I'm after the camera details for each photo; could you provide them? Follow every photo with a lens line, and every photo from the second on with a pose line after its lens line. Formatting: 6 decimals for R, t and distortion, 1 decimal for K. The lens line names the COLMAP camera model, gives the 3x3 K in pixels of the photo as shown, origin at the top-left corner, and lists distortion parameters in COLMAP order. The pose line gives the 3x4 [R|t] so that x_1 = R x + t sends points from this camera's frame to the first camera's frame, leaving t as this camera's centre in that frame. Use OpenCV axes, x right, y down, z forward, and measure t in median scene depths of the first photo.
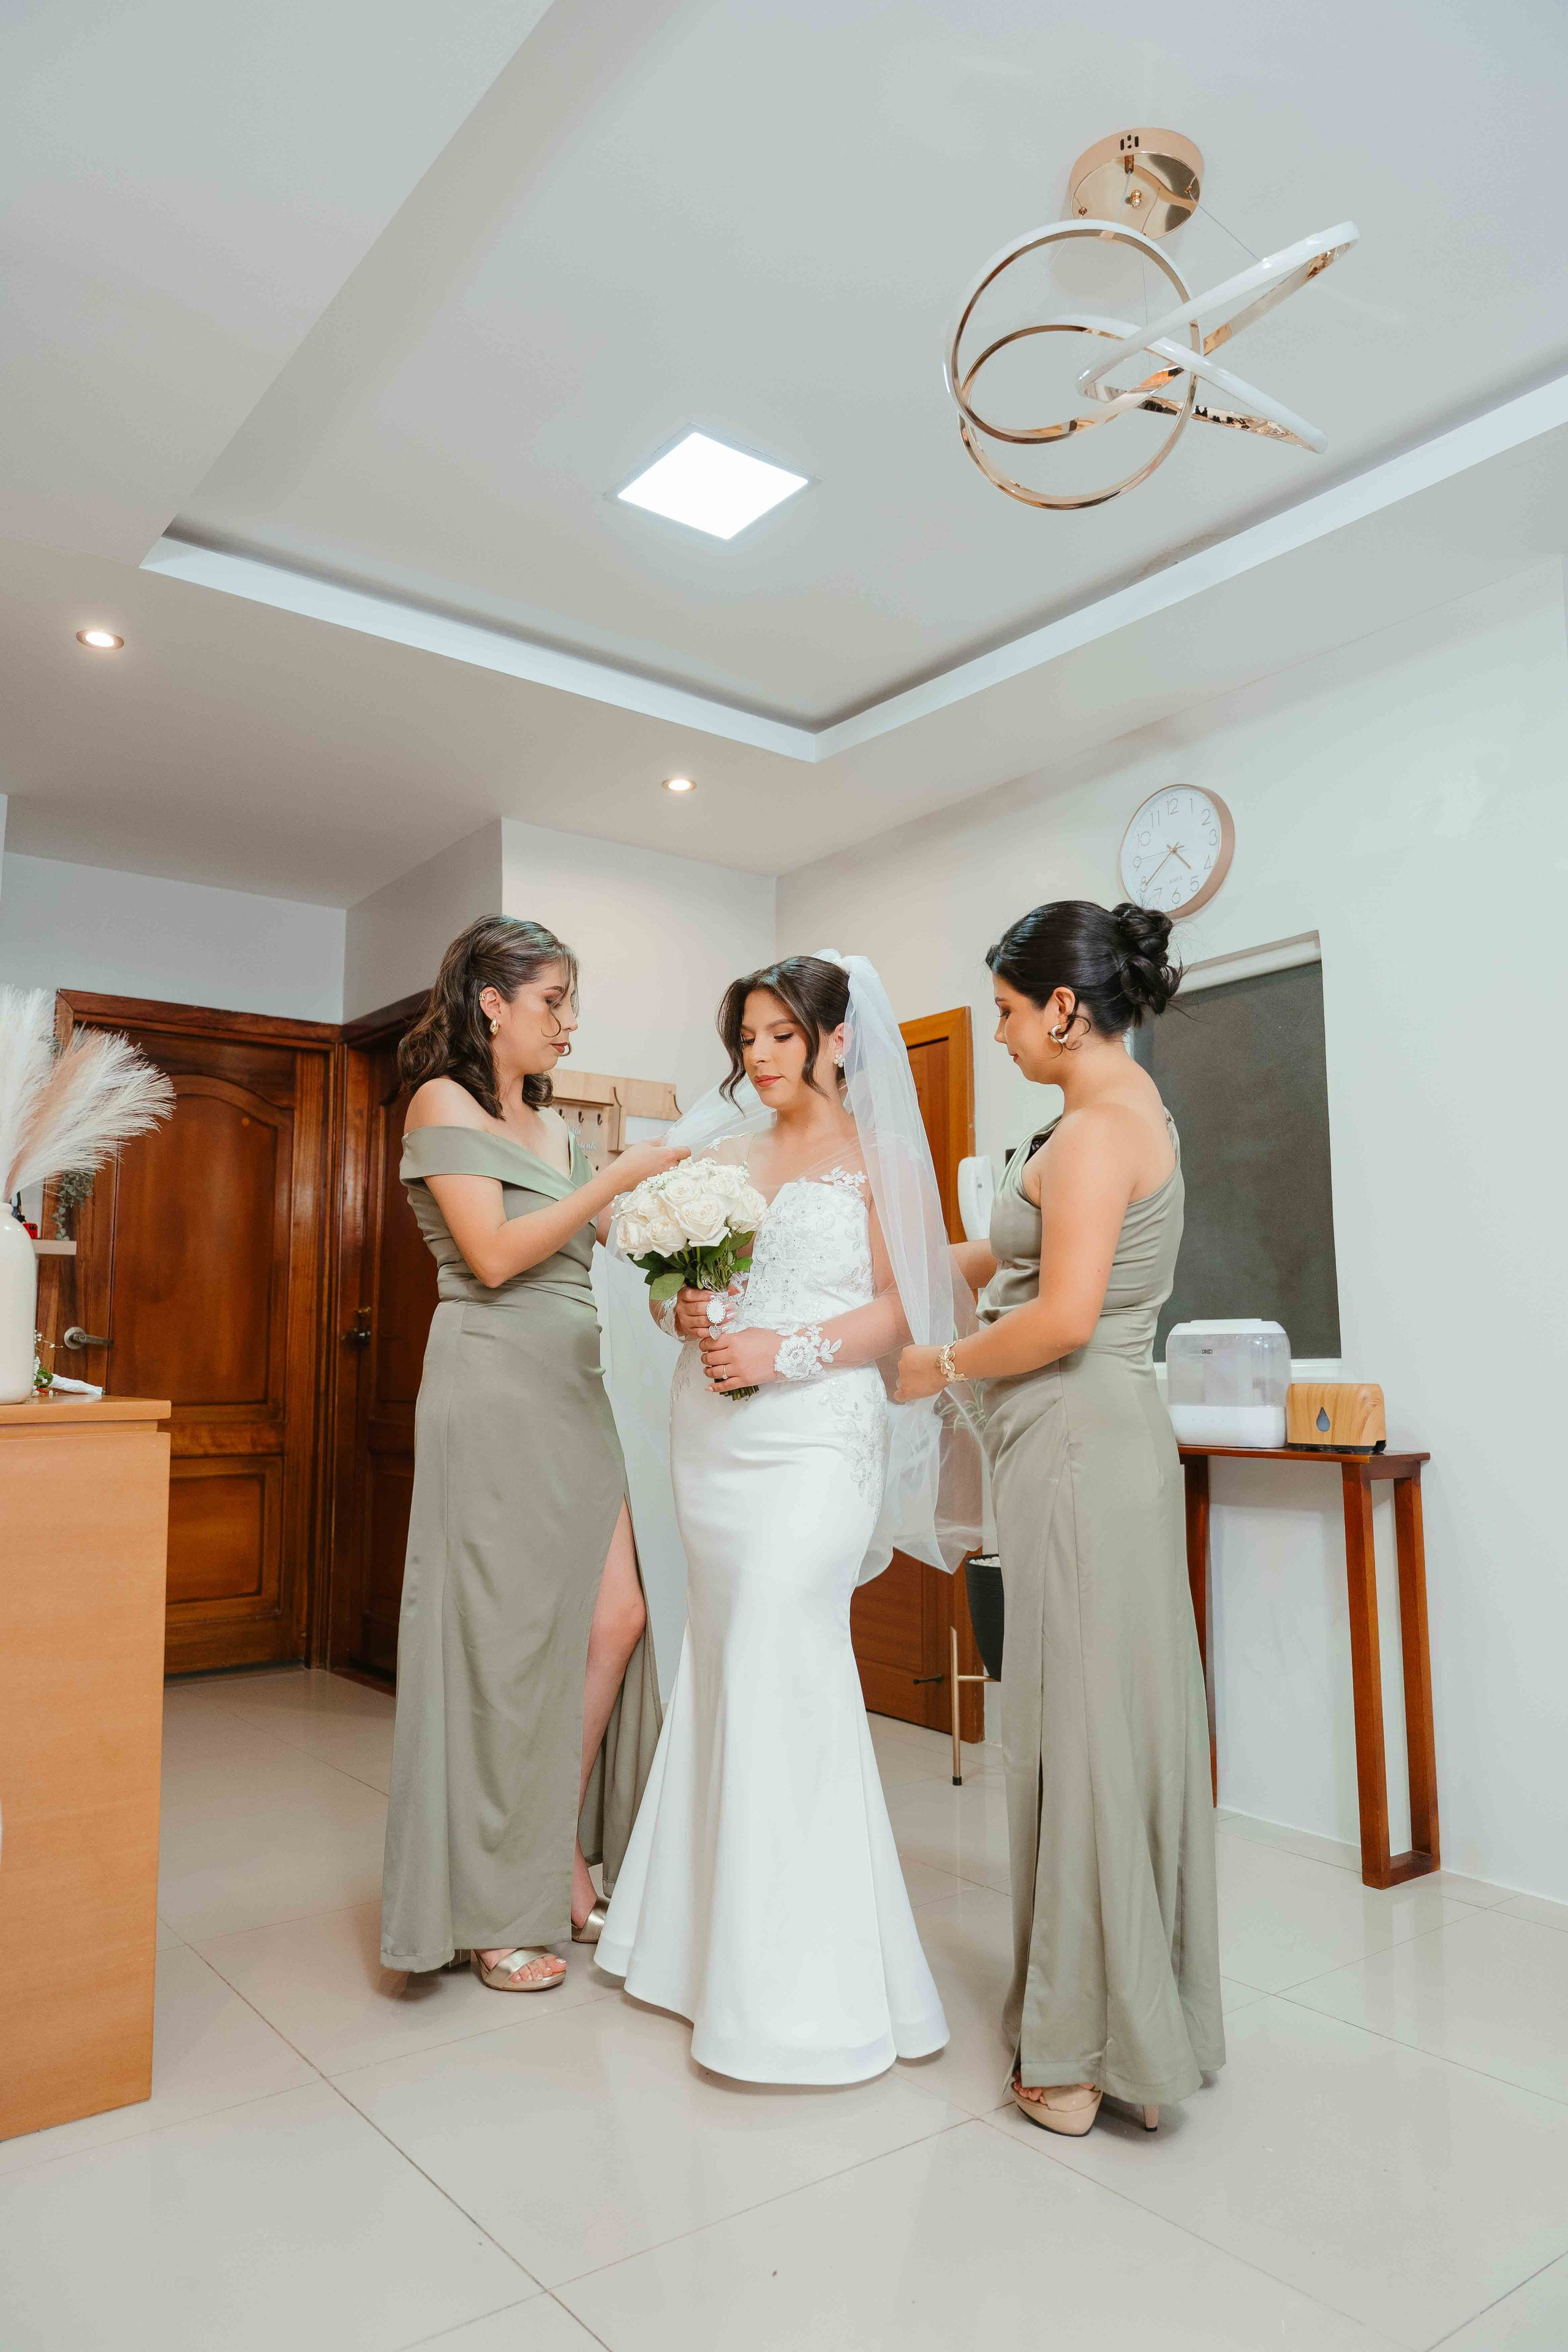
lens RADIAL K [[1580.0, 0, 792.5], [0, 1580.0, 1181.3], [0, 0, 1]] dist [0.013559, -0.022351]
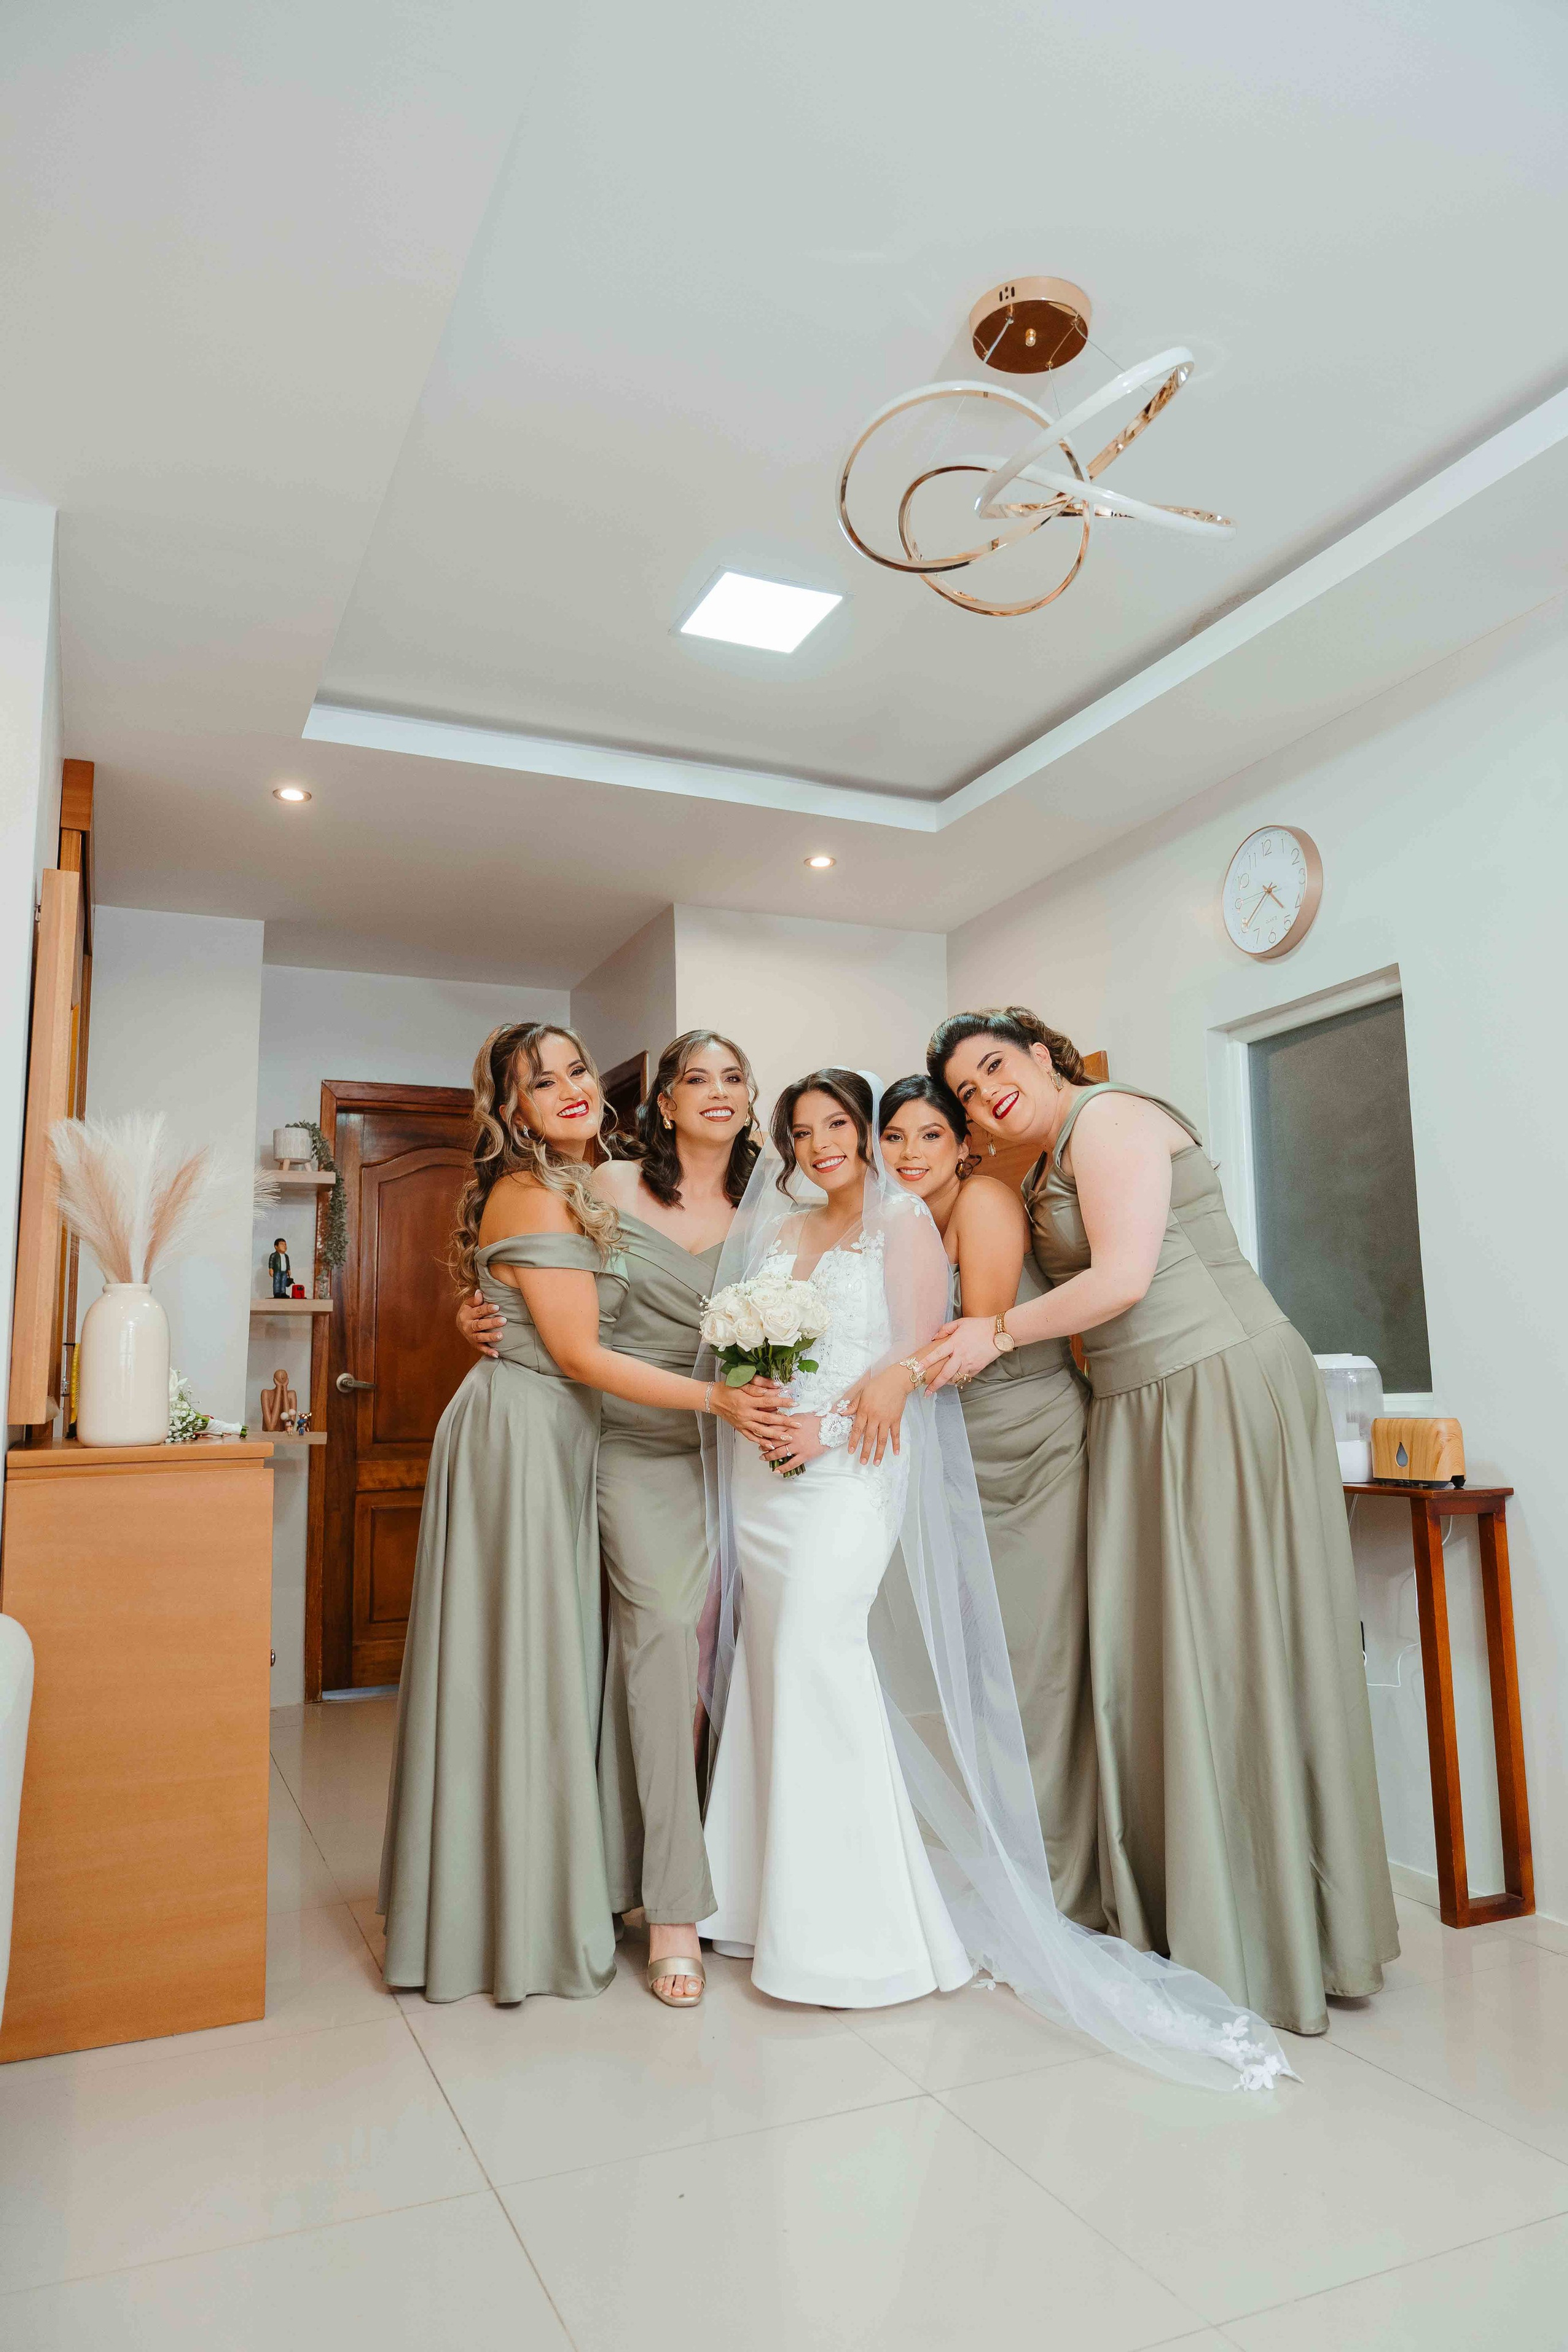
lens RADIAL K [[1580.0, 0, 784.4], [0, 1580.0, 1181.9], [0, 0, 1]] dist [0.013559, -0.022351]
pose [[0.971716, -0.041720, -0.232439, 0.177326], [0.037649, 0.999050, -0.021928, -0.012848], [0.233133, 0.012556, 0.972364, -0.059473]]
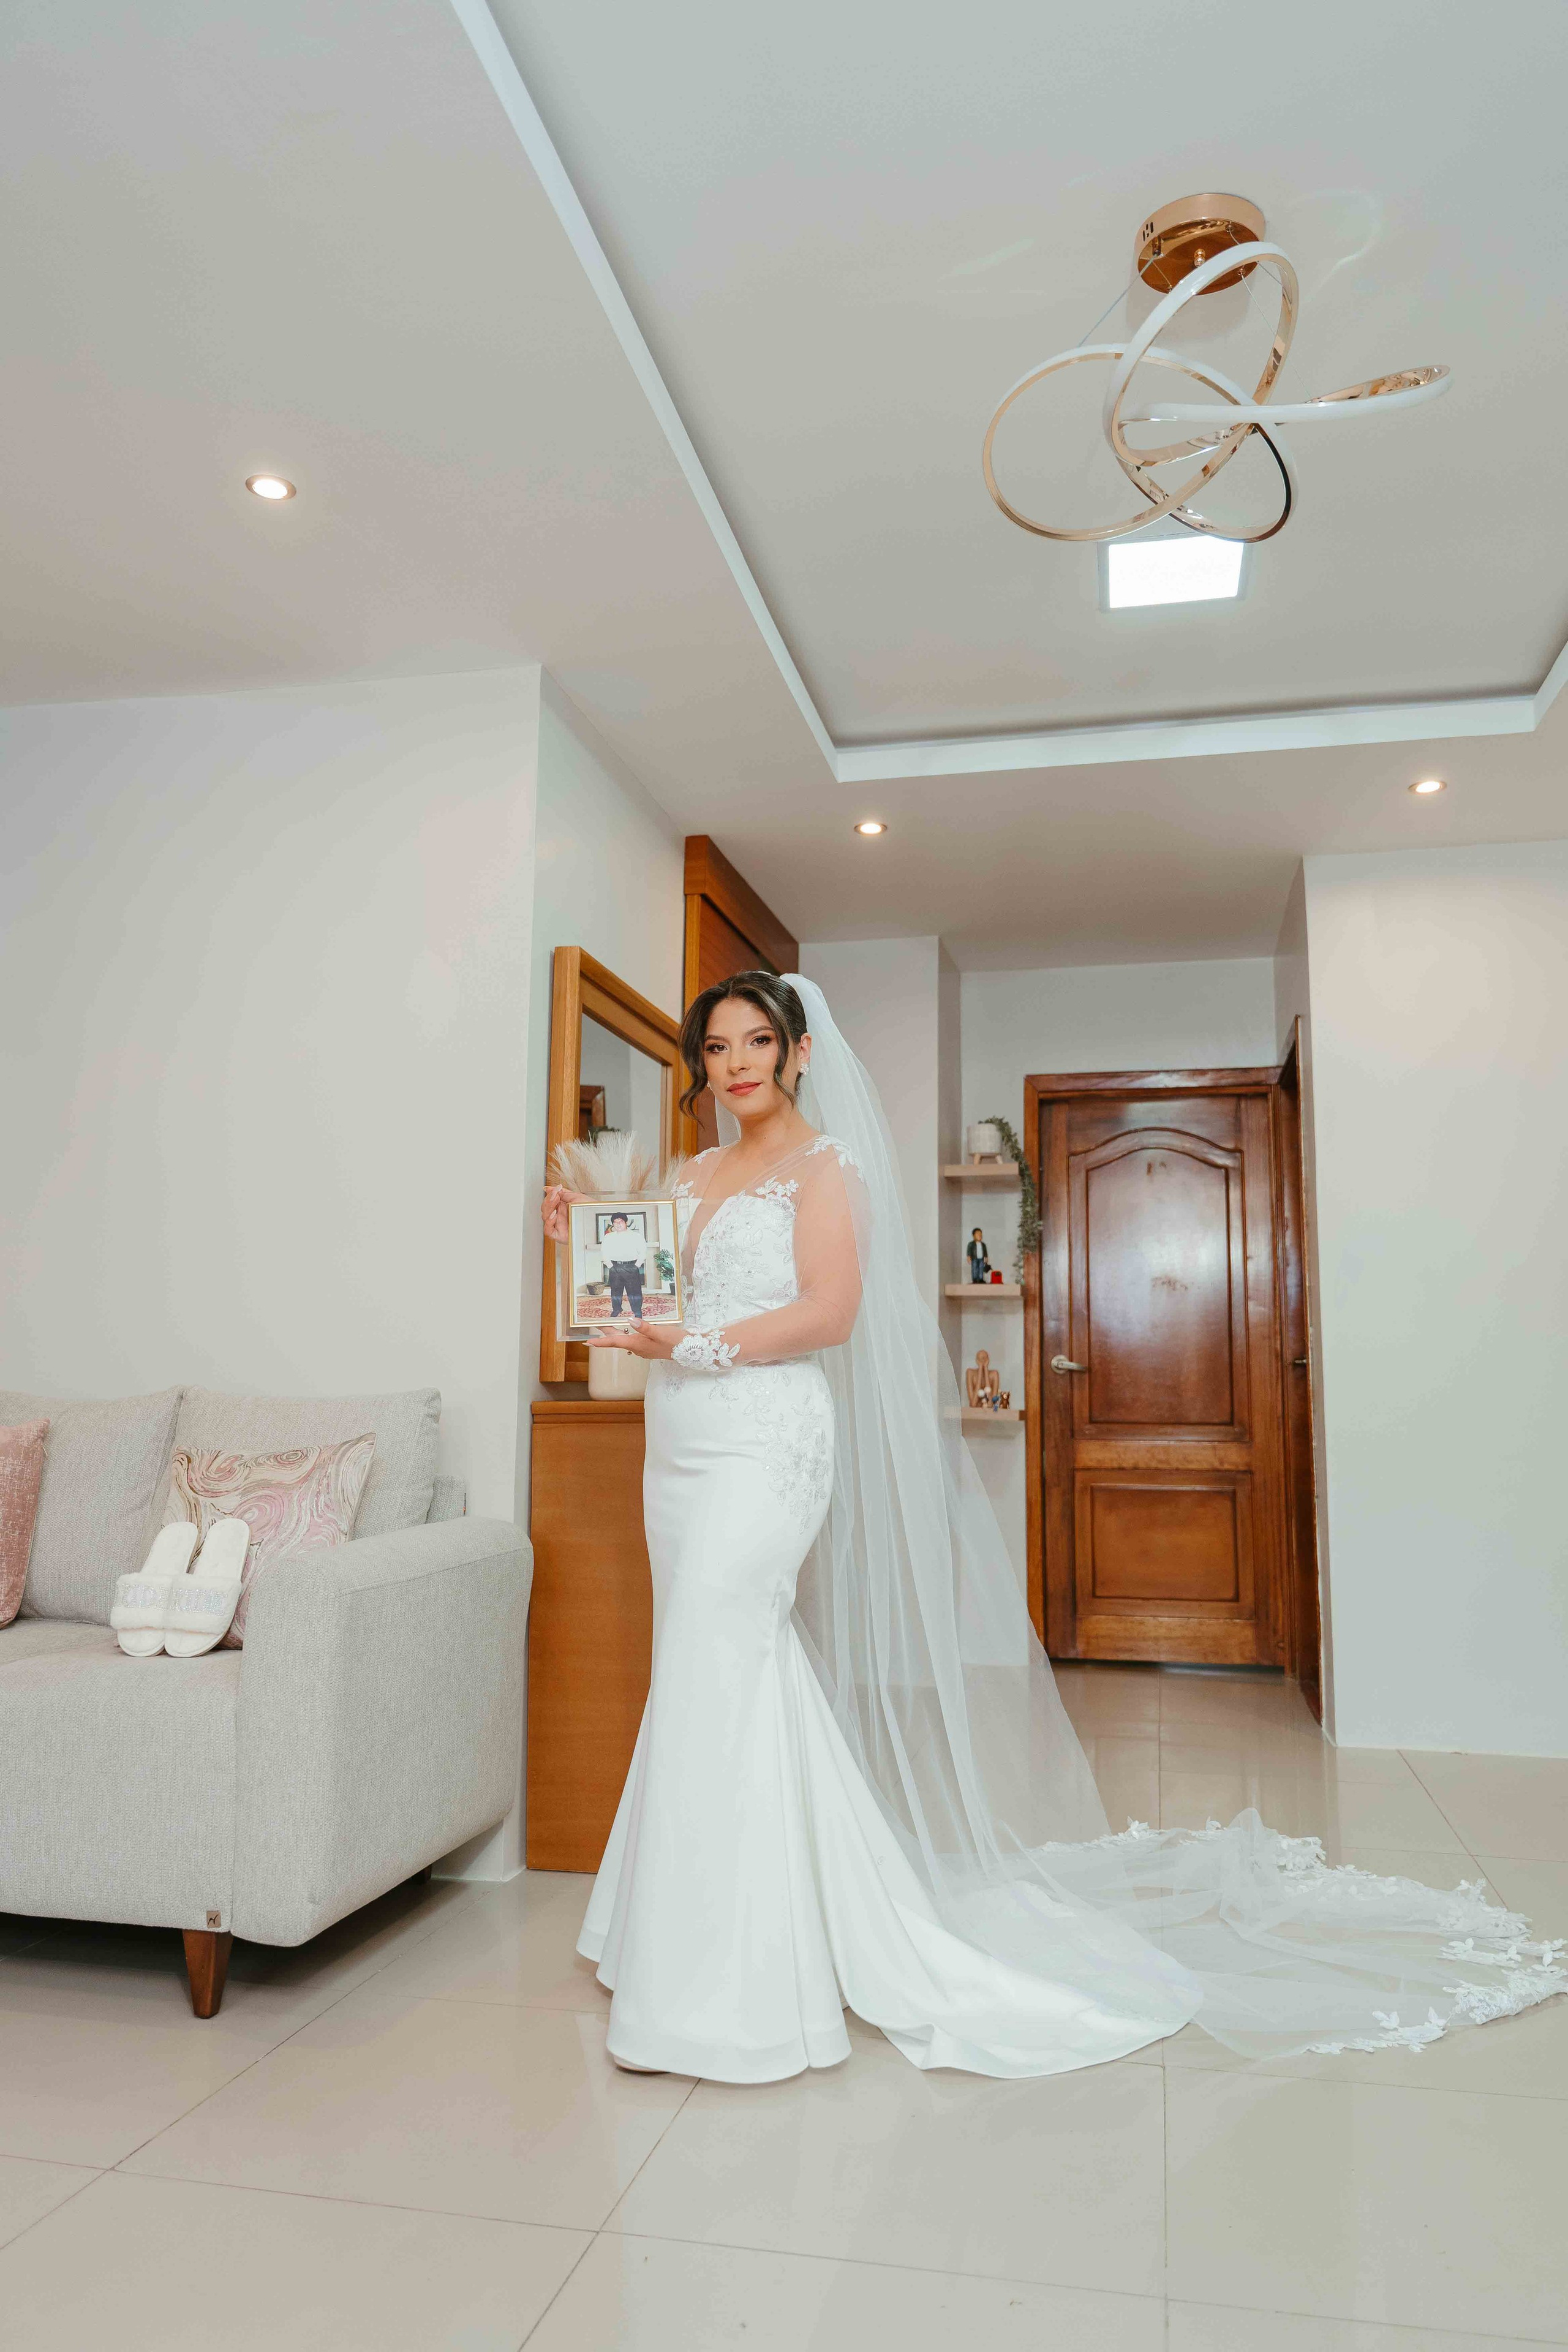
lens RADIAL K [[1668.2, 0, 771.8], [0, 1668.2, 1167.6], [0, 0, 1]] dist [-0.012841, -0.011329]
pose [[0.642602, -0.100242, -0.759614, 0.517337], [0.078888, 0.994792, -0.064540, 0.021035], [0.762128, -0.018451, 0.647164, 0.032409]]
